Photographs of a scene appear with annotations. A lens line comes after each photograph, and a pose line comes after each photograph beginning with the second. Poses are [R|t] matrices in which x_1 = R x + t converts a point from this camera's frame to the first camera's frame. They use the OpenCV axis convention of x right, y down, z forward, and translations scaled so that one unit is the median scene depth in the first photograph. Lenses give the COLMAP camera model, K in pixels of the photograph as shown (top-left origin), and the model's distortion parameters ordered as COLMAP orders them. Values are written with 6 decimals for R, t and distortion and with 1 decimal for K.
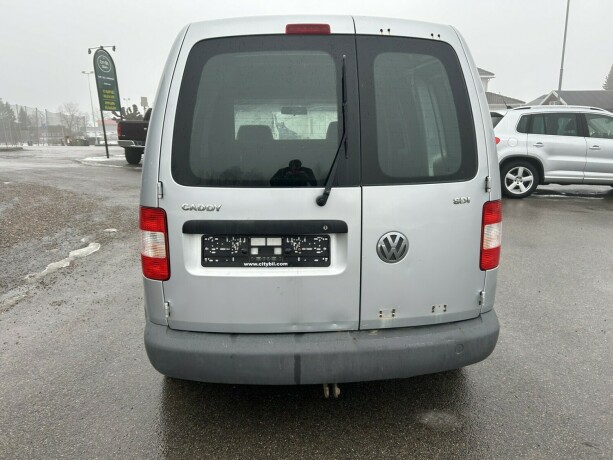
lens RADIAL K [[457.0, 0, 306.4], [0, 457.0, 218.8], [0, 0, 1]] dist [0.063537, -0.075213]
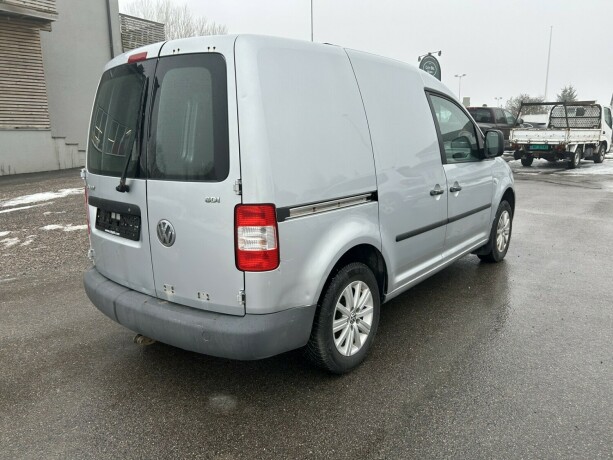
lens RADIAL K [[477.9, 0, 306.5], [0, 477.9, 230.0], [0, 0, 1]] dist [0.007224, -0.059686]
pose [[0.730402, 0.132541, -0.670034, 1.250651], [-0.124606, 0.990386, 0.060078, -0.063291], [0.671555, 0.039609, 0.739896, 0.322216]]
